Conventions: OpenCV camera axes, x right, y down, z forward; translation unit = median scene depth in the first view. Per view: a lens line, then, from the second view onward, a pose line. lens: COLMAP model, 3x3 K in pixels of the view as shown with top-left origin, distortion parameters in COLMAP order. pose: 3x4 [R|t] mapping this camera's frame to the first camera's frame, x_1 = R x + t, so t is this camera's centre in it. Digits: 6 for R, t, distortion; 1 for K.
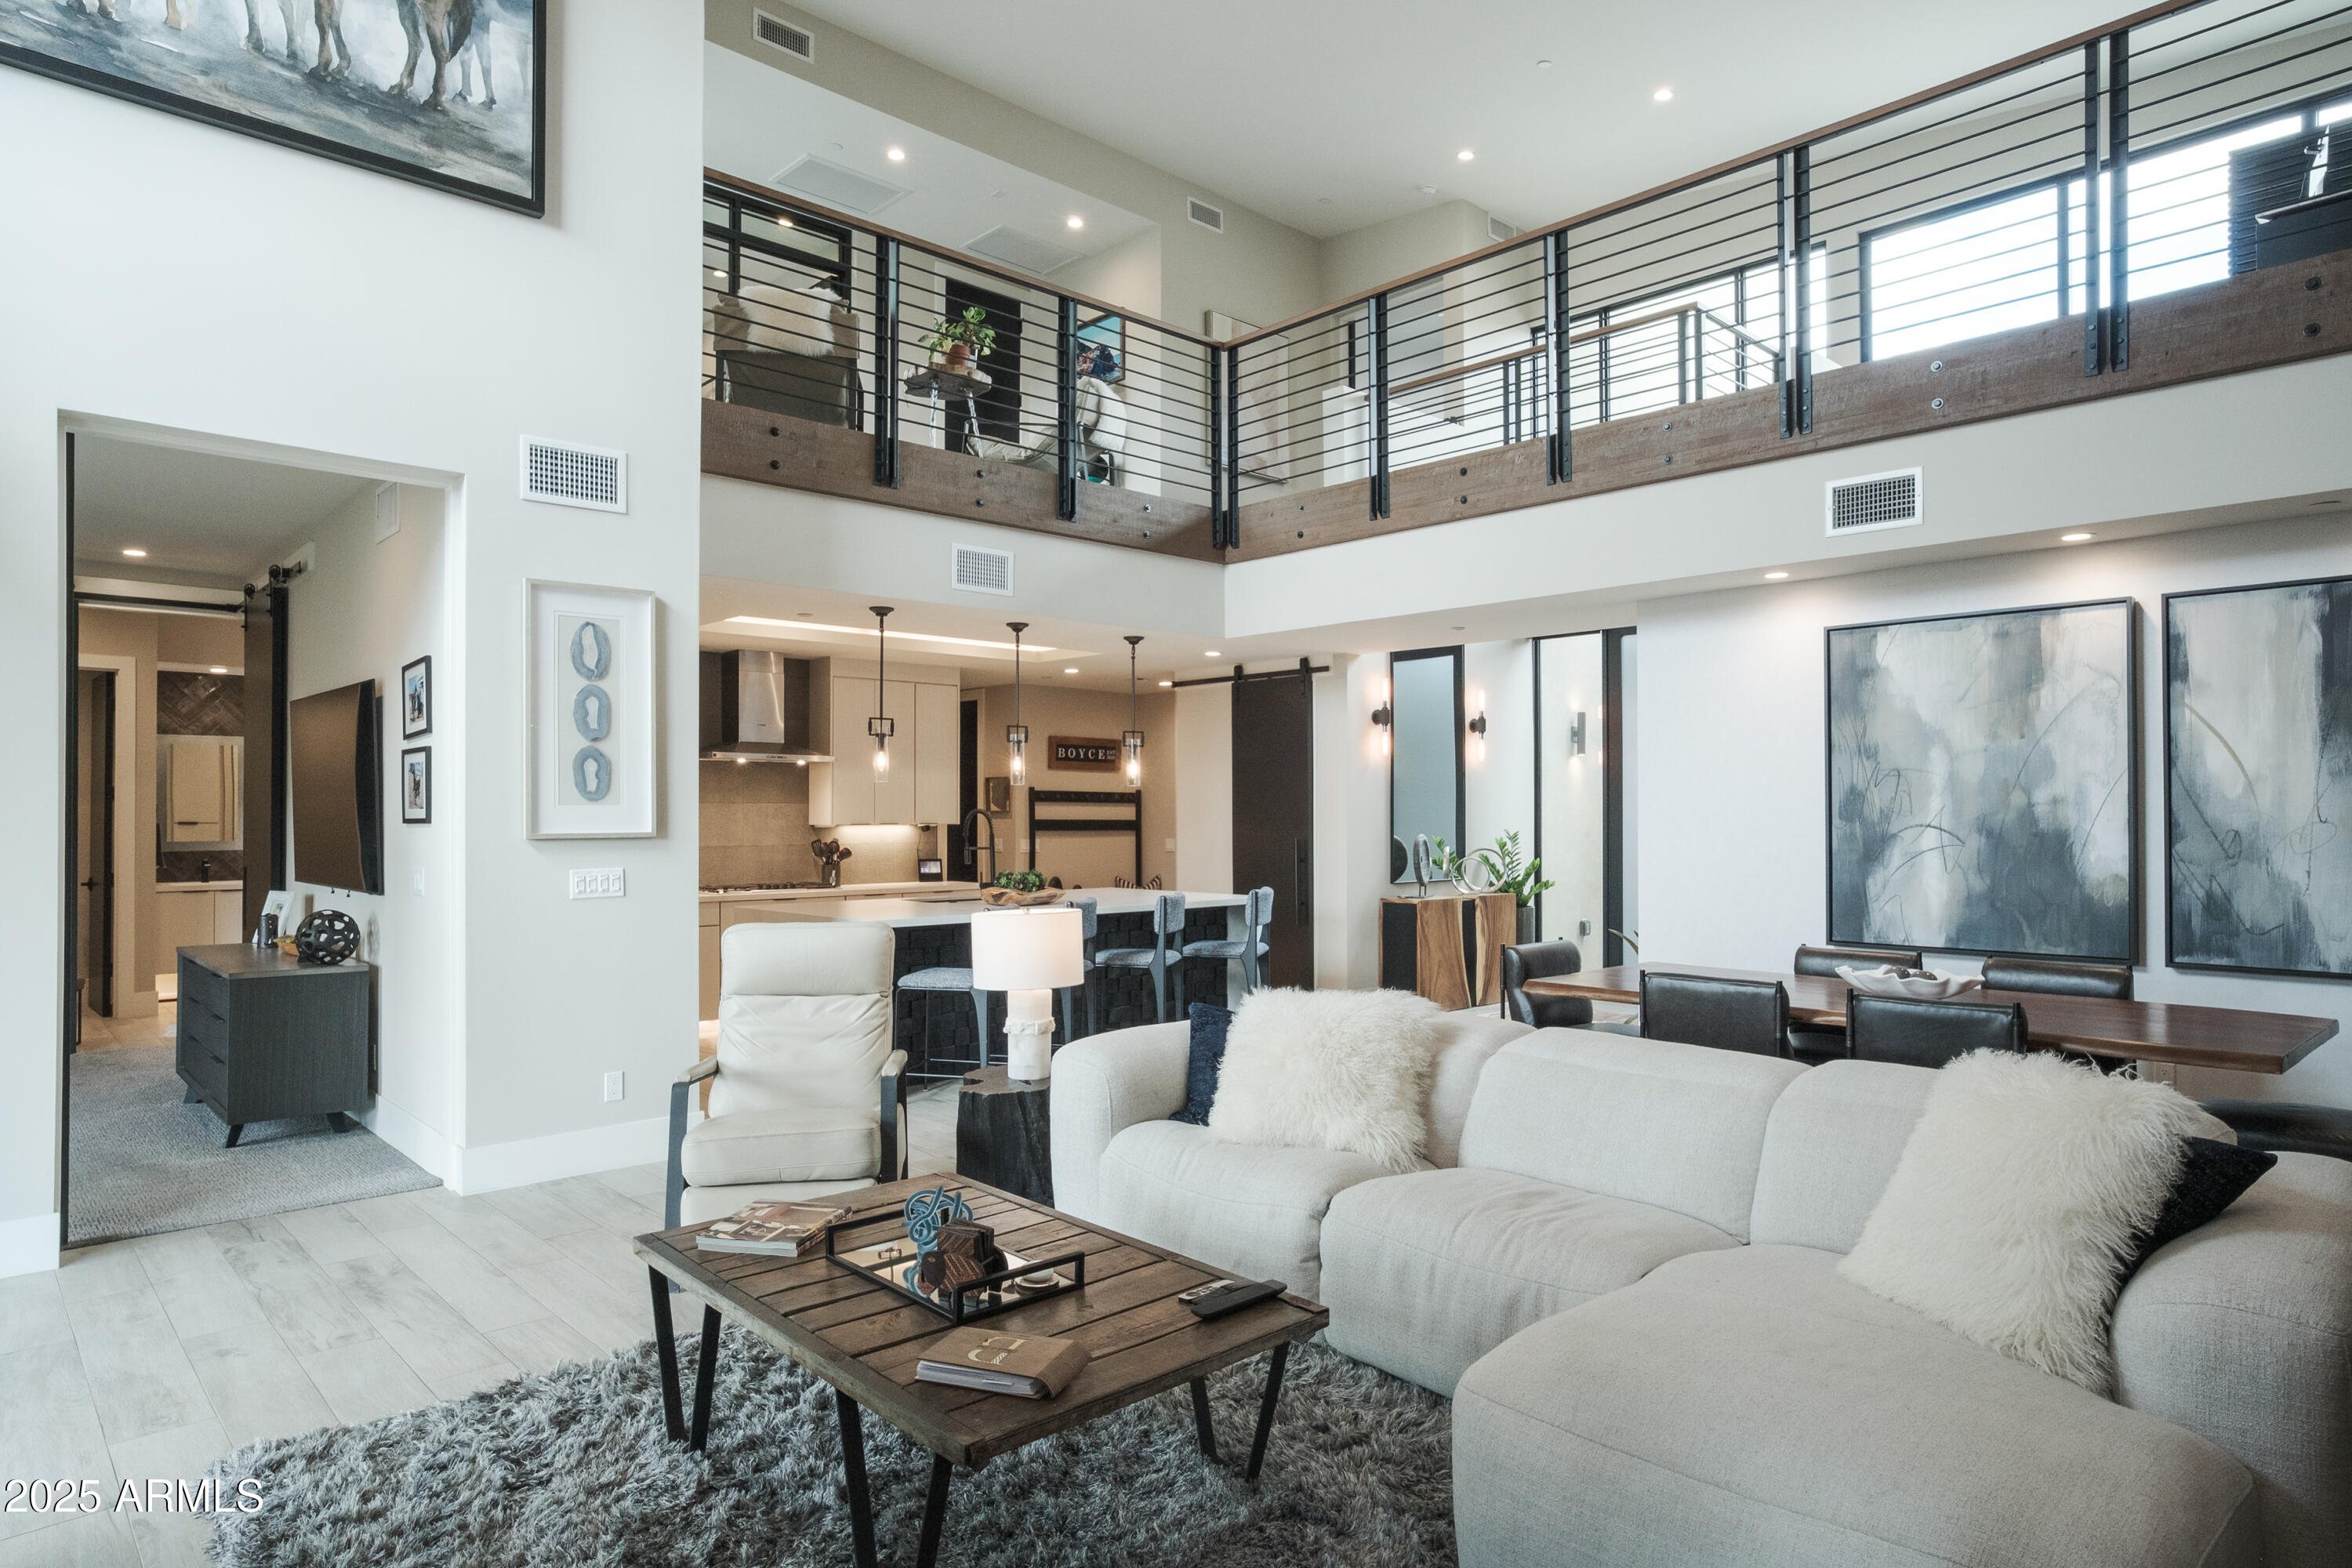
lens RADIAL K [[1361.7, 0, 1170.9], [0, 1361.7, 804.6], [0, 0, 1]] dist [-0.001039, 0.000080]
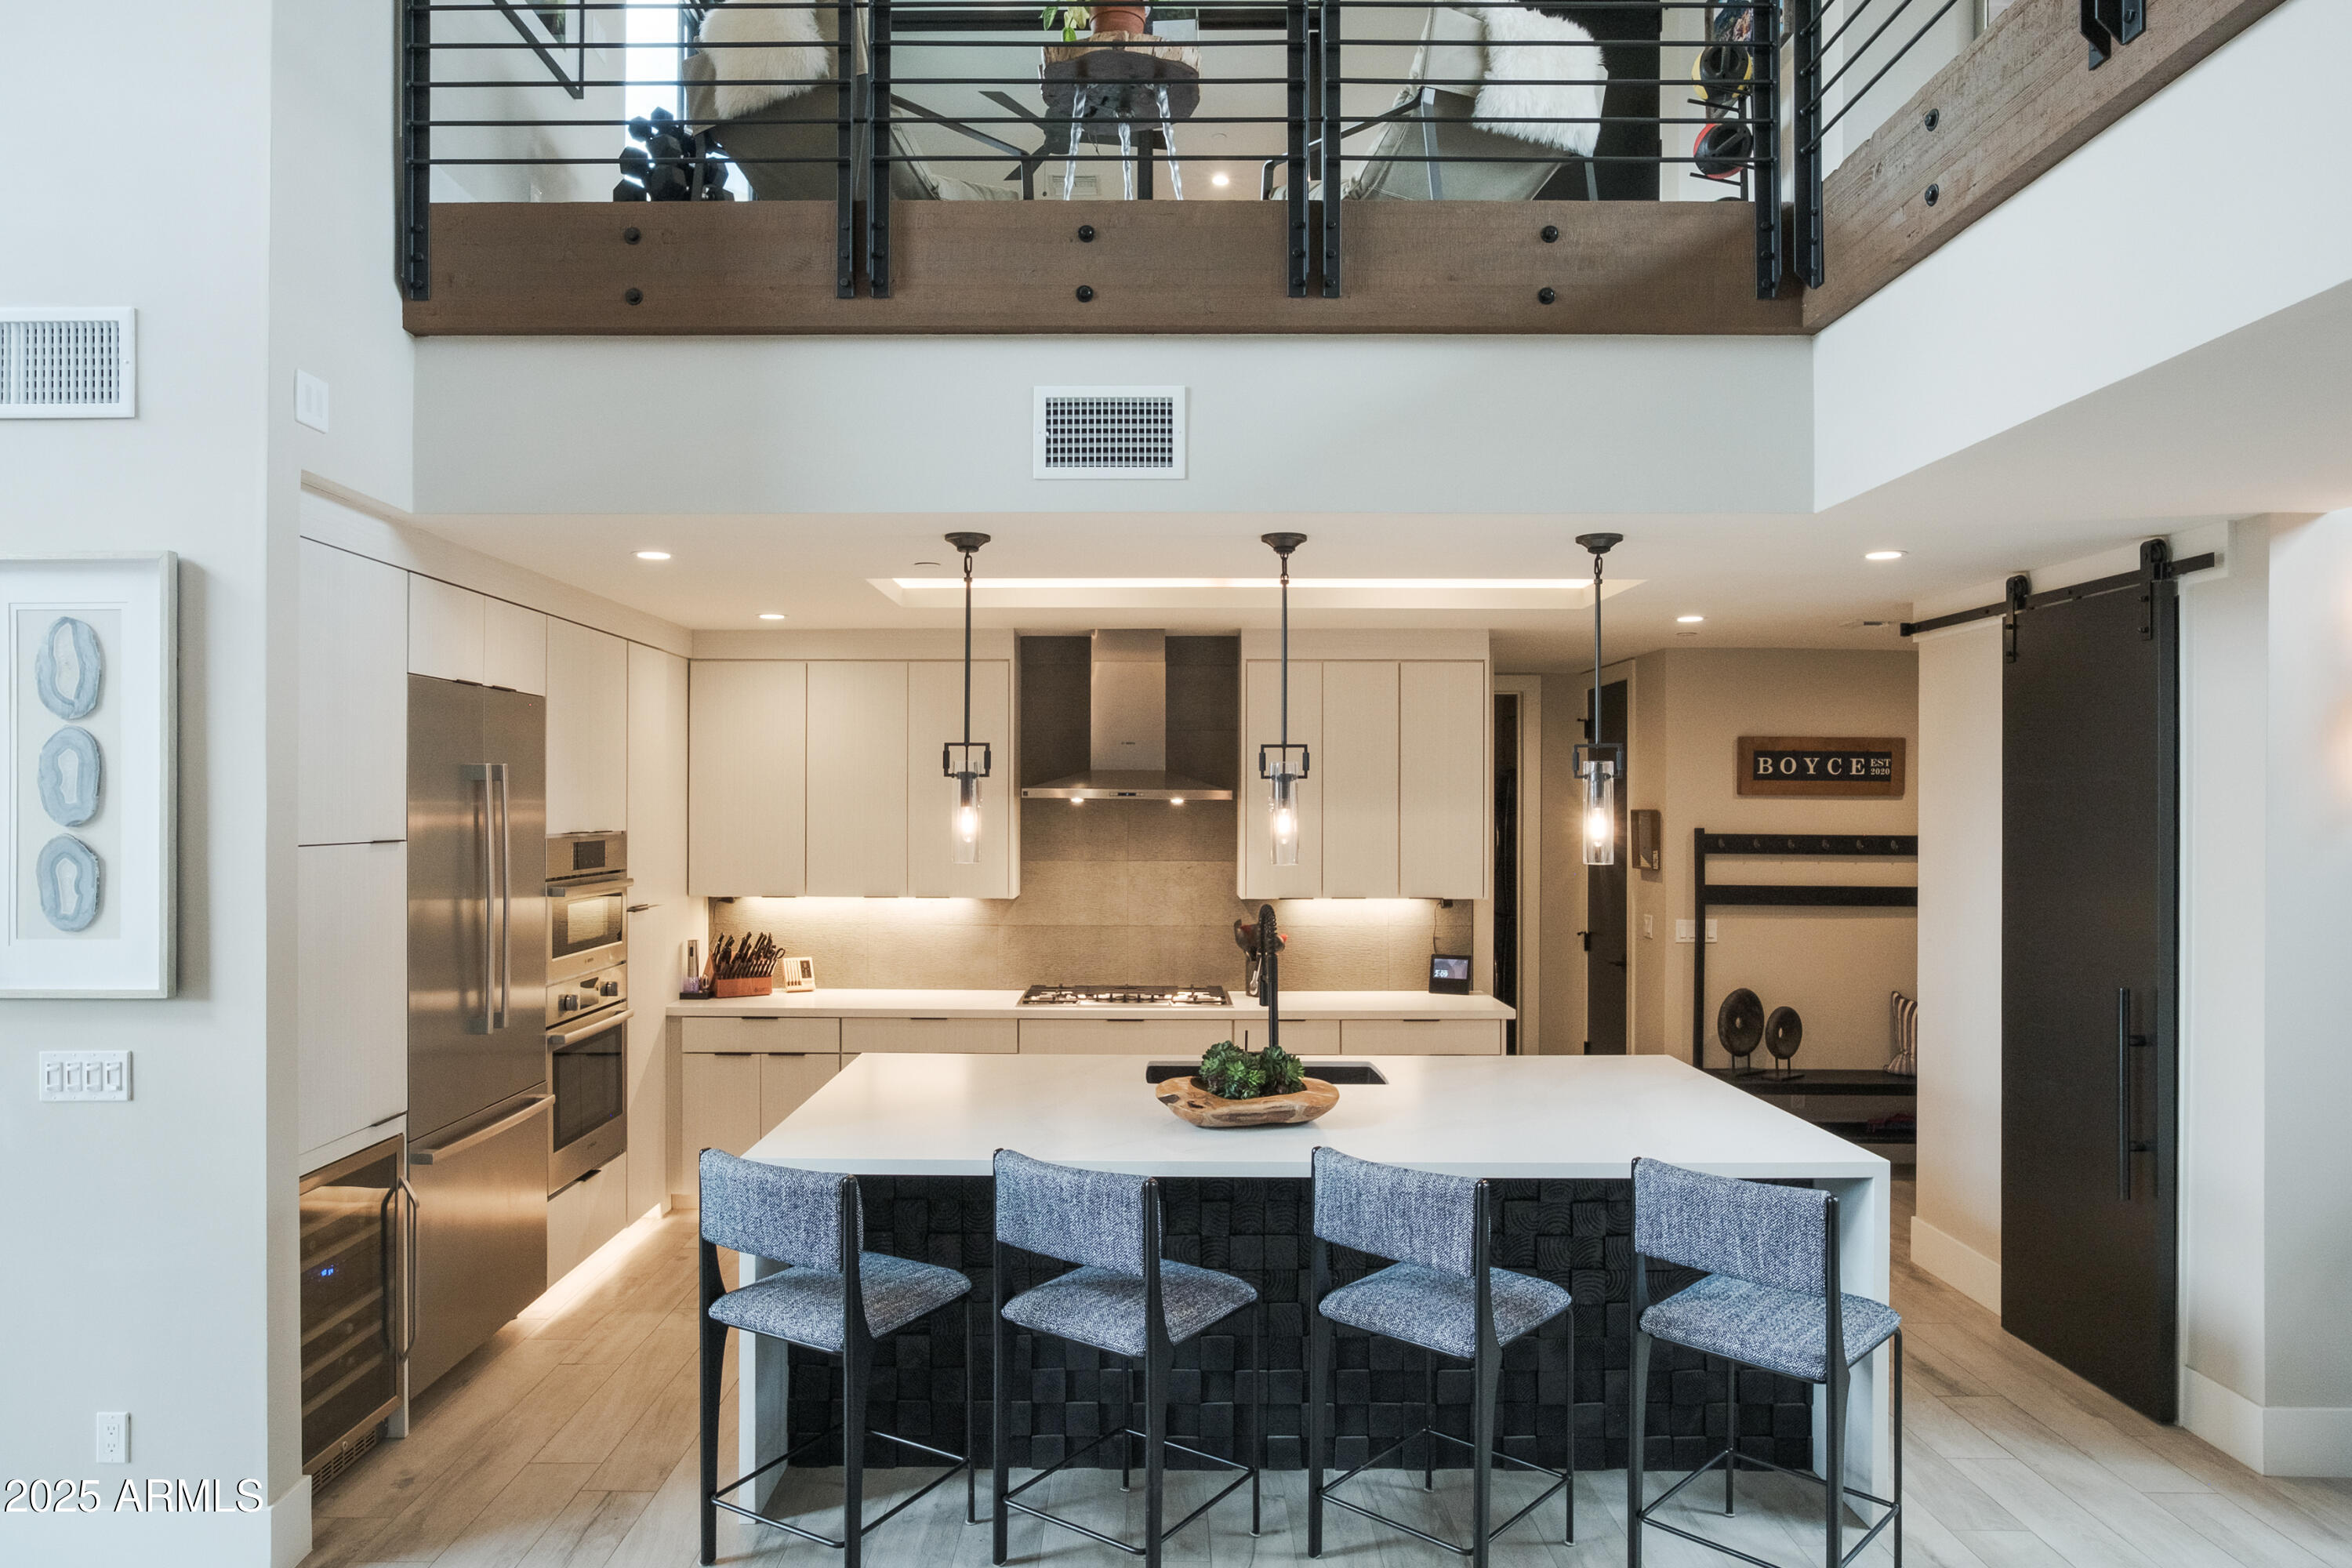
lens RADIAL K [[1438.3, 0, 1139.1], [0, 1438.3, 795.2], [0, 0, 1]] dist [-0.022290, 0.000909]
pose [[0.724562, -0.000727, -0.689210, 0.264191], [0.001703, 0.999998, 0.000736, -0.051301], [0.689208, -0.001706, 0.724562, 0.756957]]
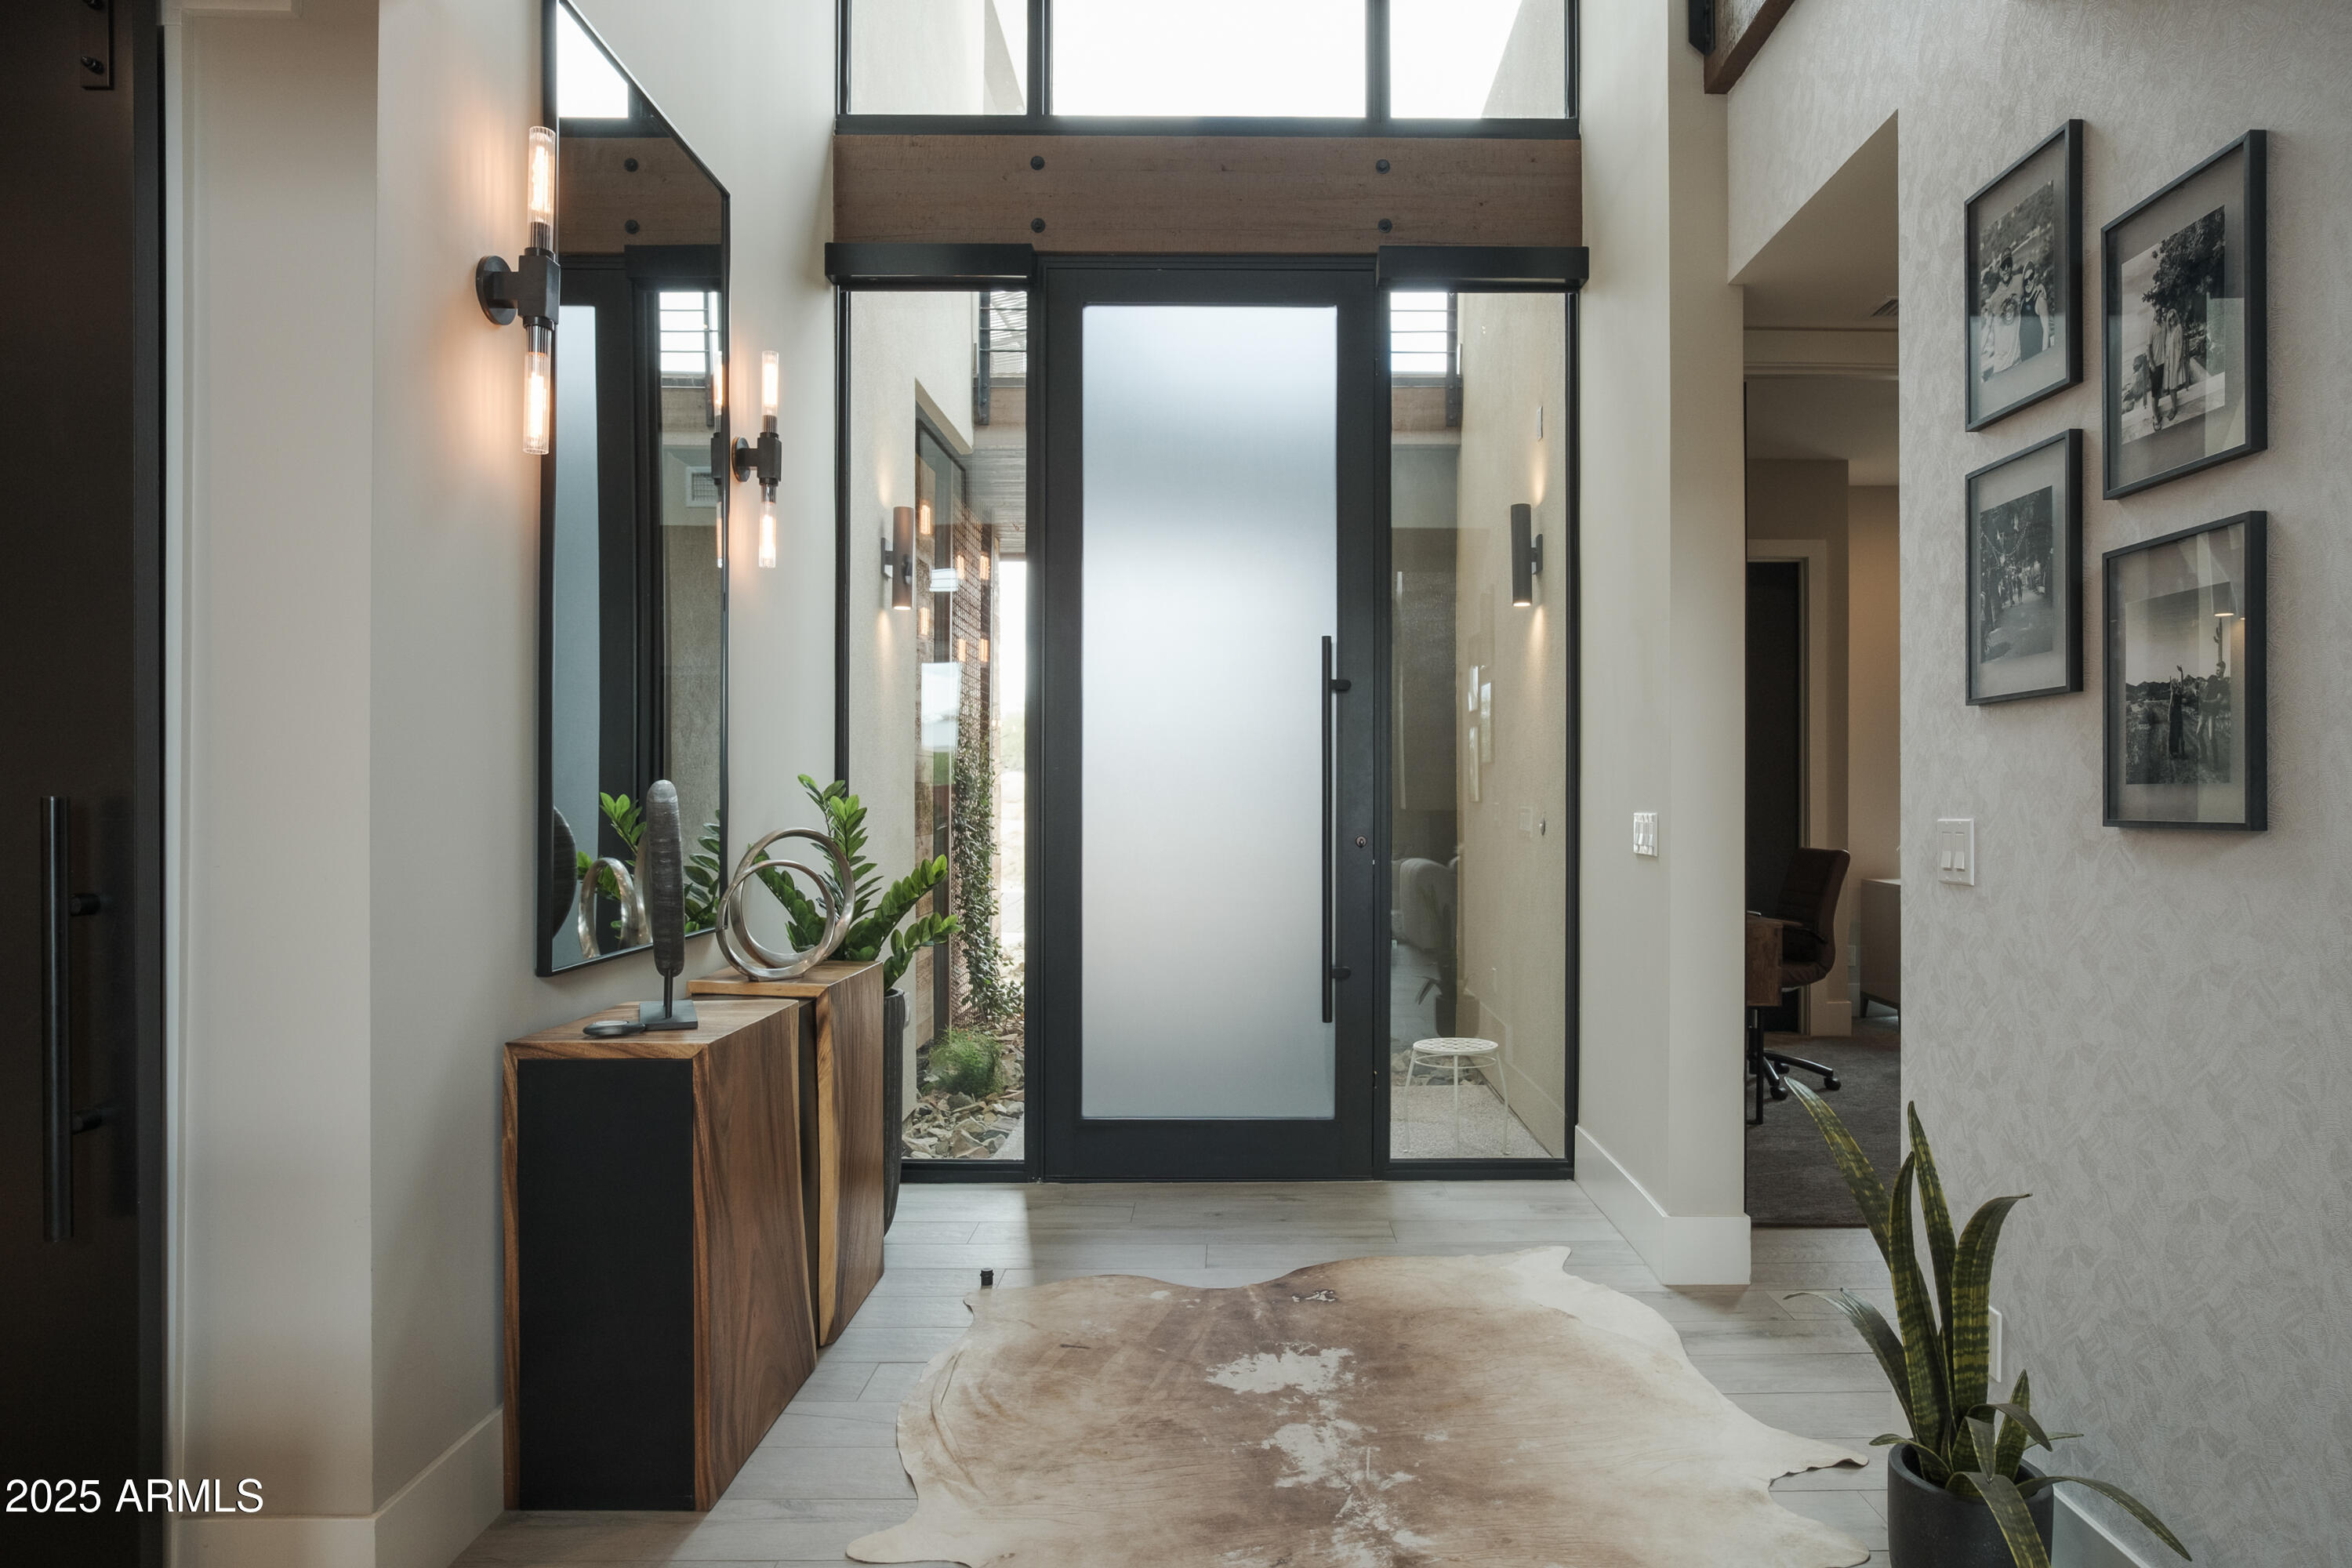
lens RADIAL K [[1365.4, 0, 1250.3], [0, 1365.4, 785.8], [0, 0, 1]] dist [-0.002272, 0.000182]
pose [[0.673682, 0.005272, 0.739002, 0.098804], [-0.008214, 0.999966, 0.000355, 0.033783], [-0.738975, -0.006309, 0.673703, 1.148249]]
